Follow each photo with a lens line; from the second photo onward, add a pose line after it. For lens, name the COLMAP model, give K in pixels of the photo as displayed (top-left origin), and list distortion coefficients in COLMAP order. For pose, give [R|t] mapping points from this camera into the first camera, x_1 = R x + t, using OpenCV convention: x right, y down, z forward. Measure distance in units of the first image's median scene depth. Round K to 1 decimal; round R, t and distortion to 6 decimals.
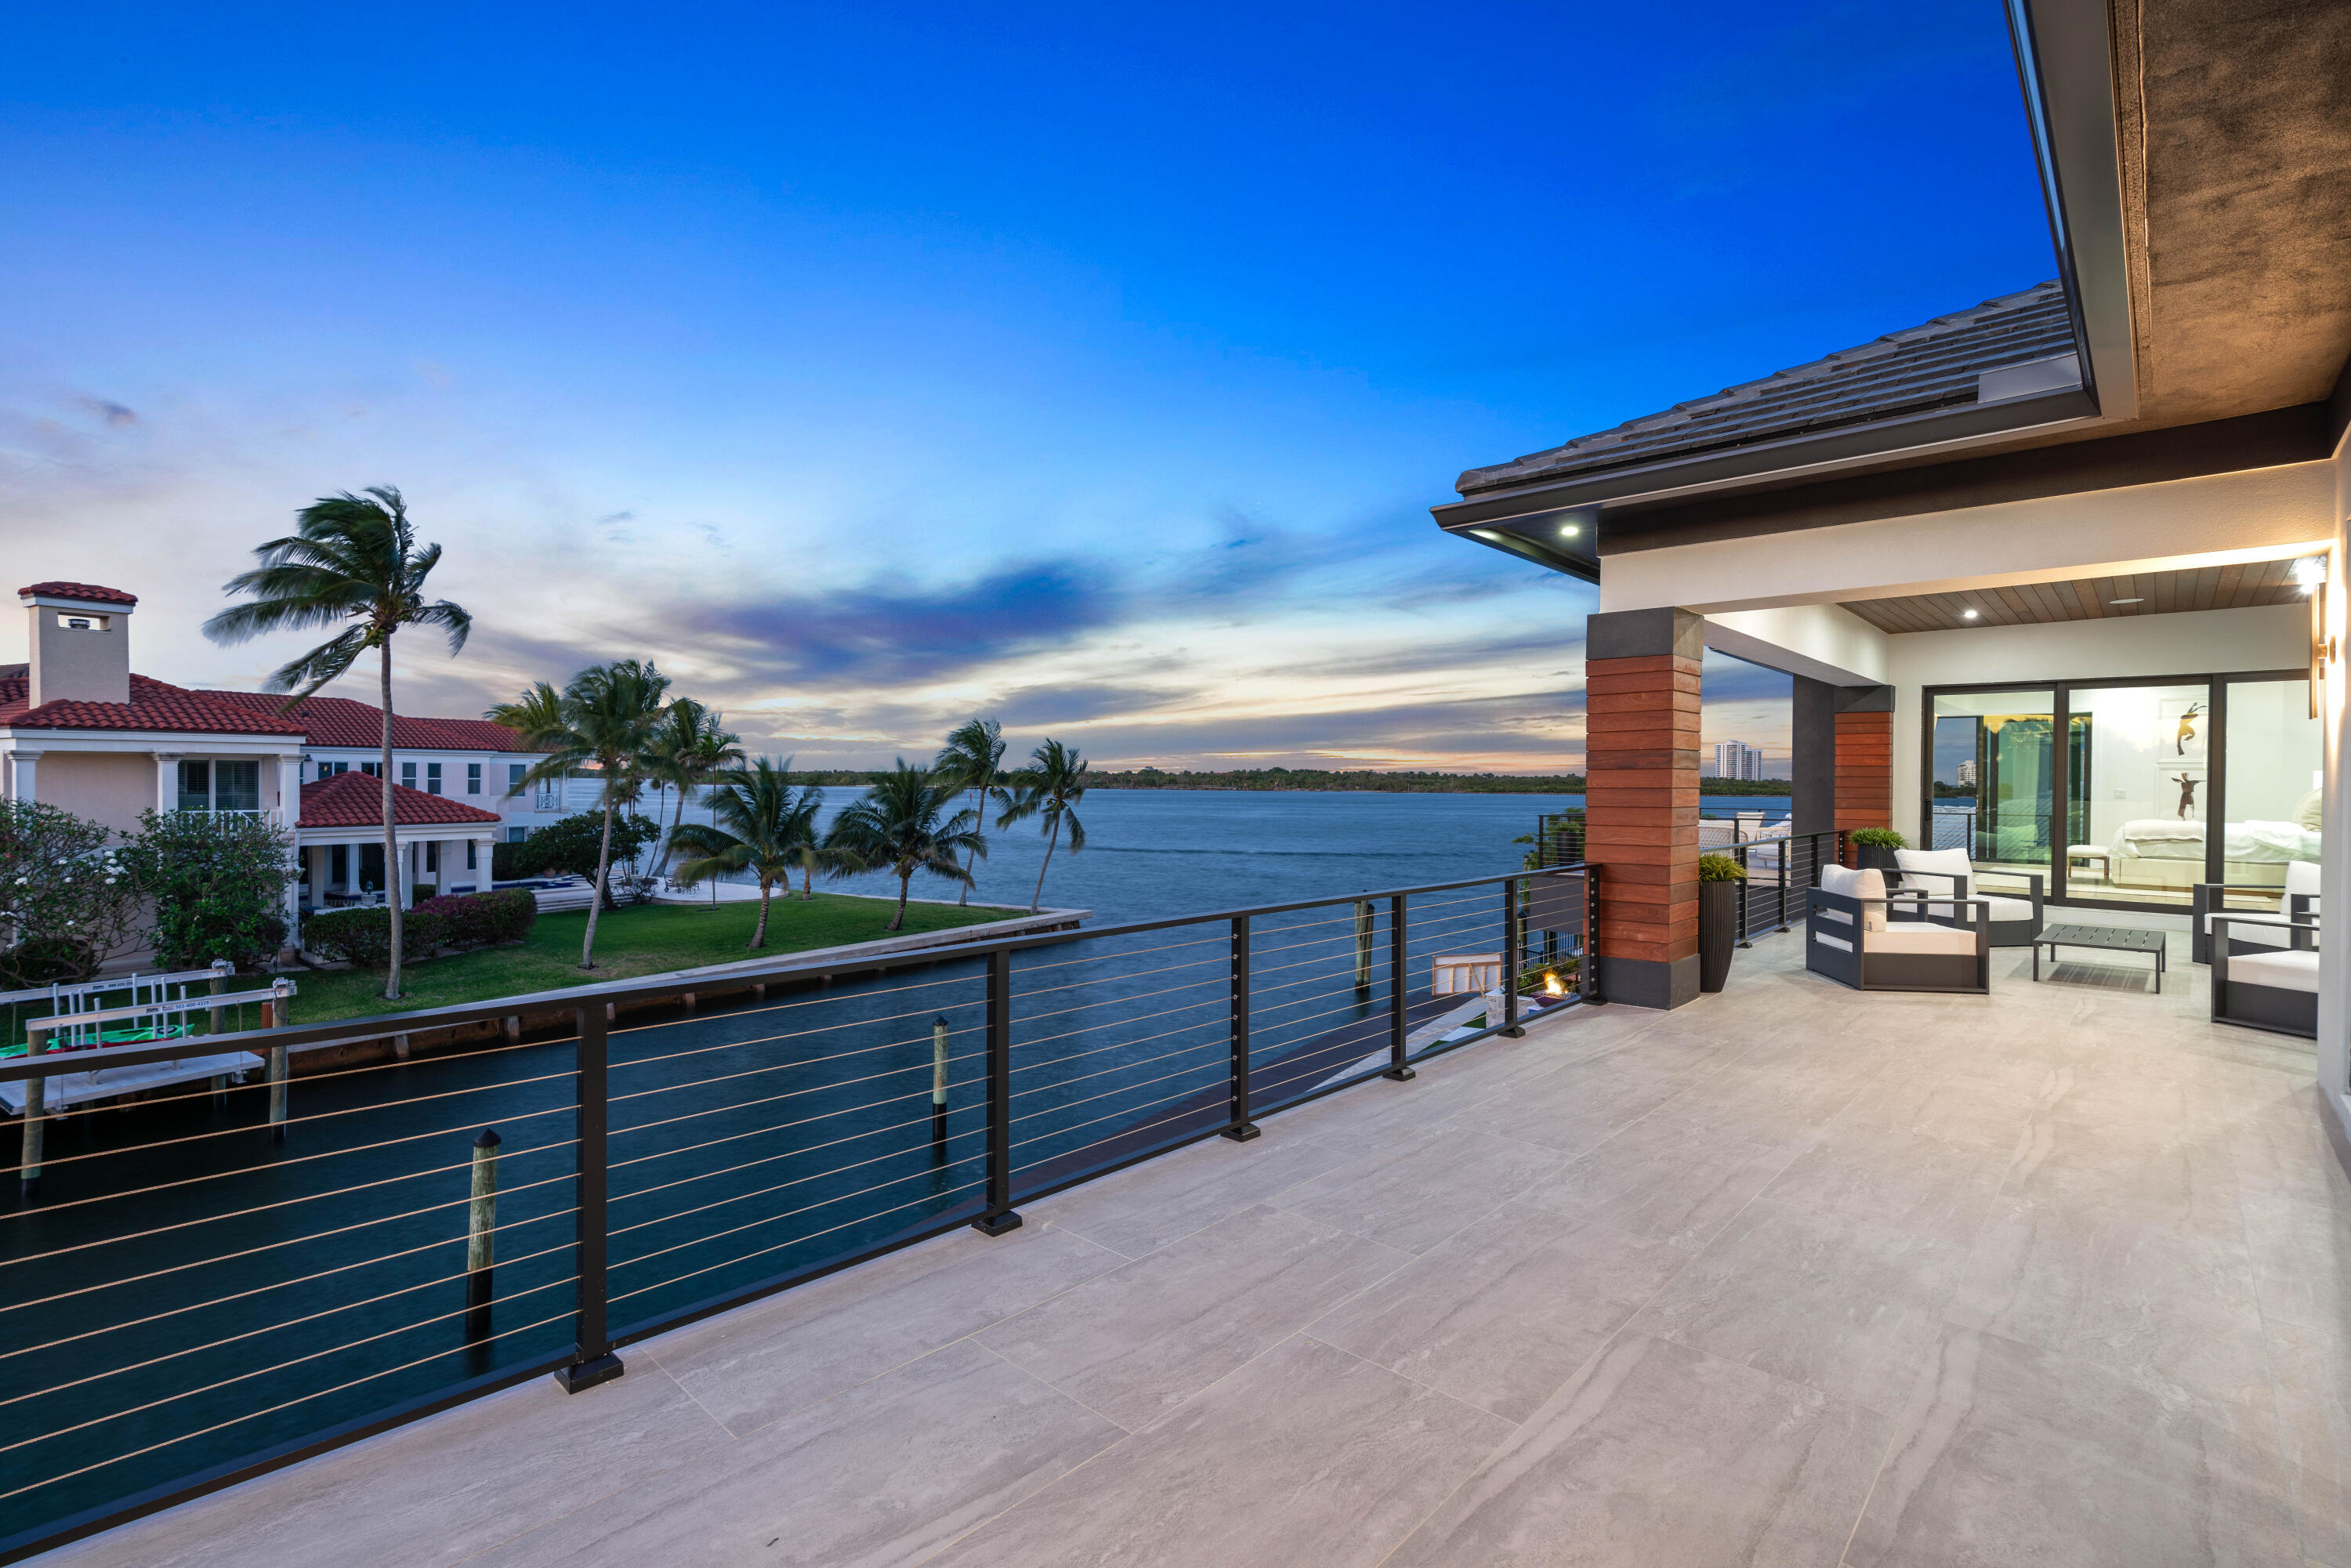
lens RADIAL K [[1061.6, 0, 1173.8], [0, 1061.6, 780.7], [0, 0, 1]] dist [-0.006274, 0.002809]
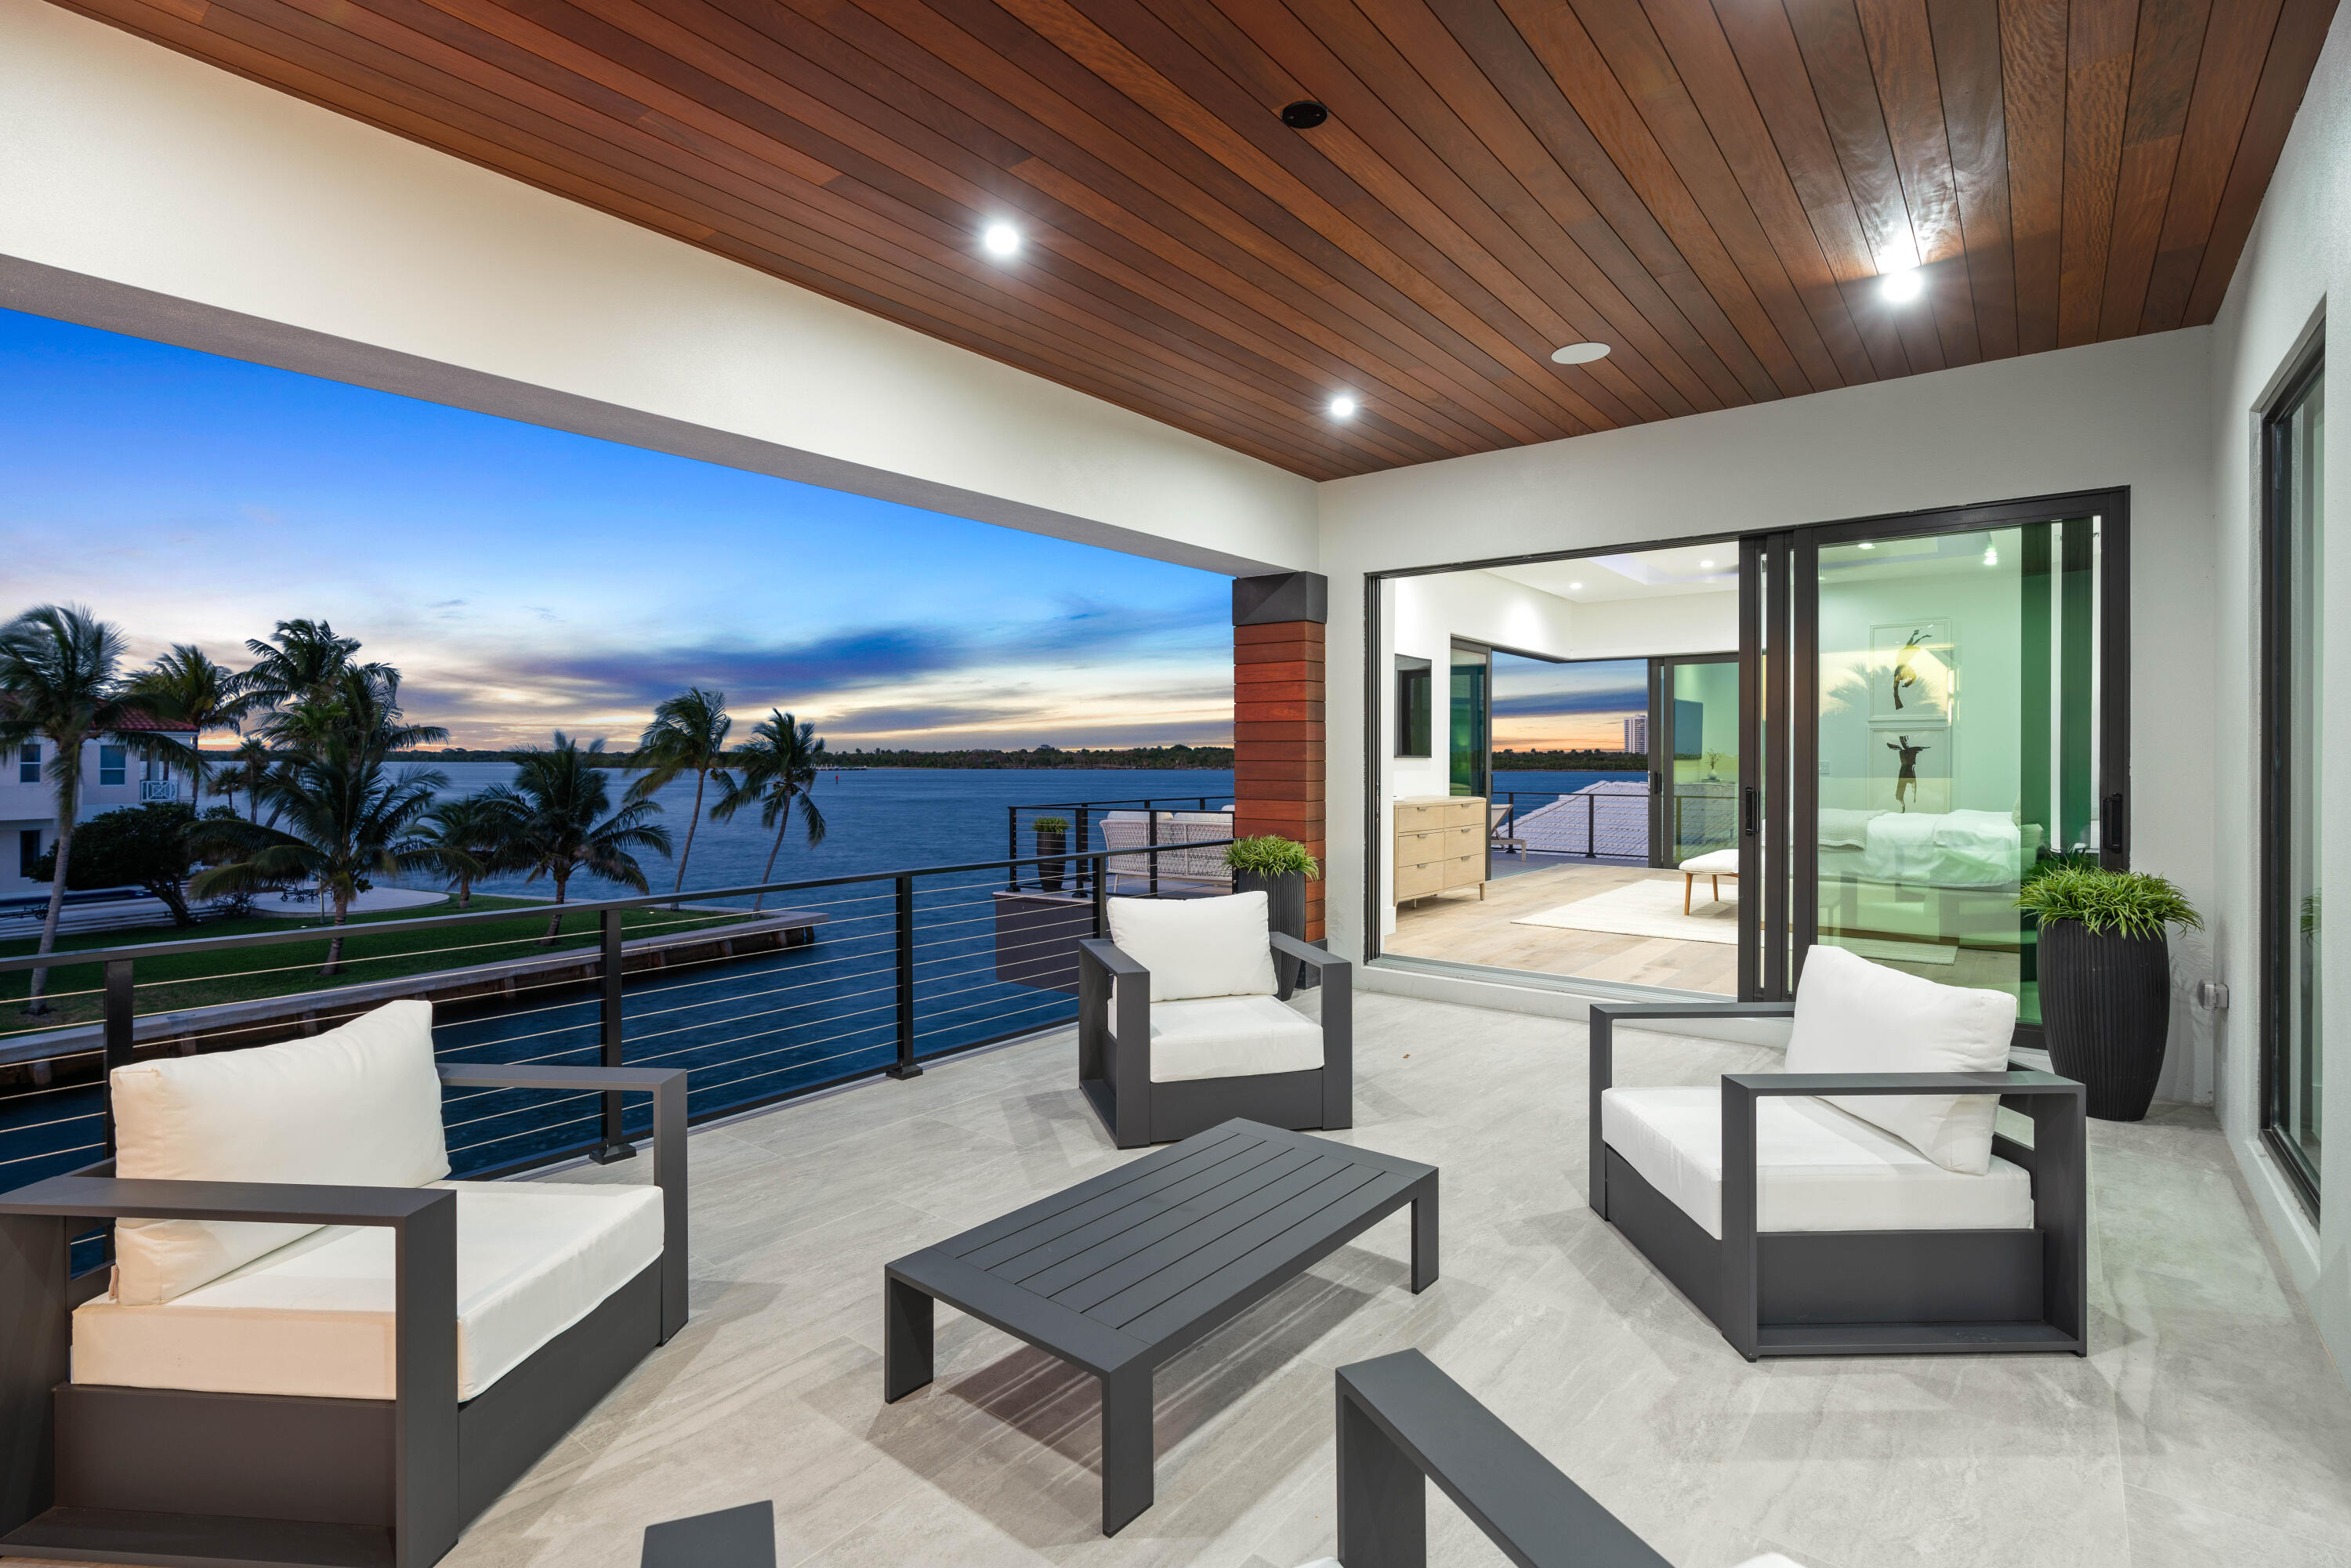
lens RADIAL K [[1115.2, 0, 1174.3], [0, 1115.2, 762.3], [0, 0, 1]] dist [-0.000009, 0.001210]
pose [[0.995925, -0.007612, 0.089864, 0.547855], [0.007384, 0.999969, 0.002868, 0.004987], [-0.089883, -0.002192, 0.995950, 0.429314]]
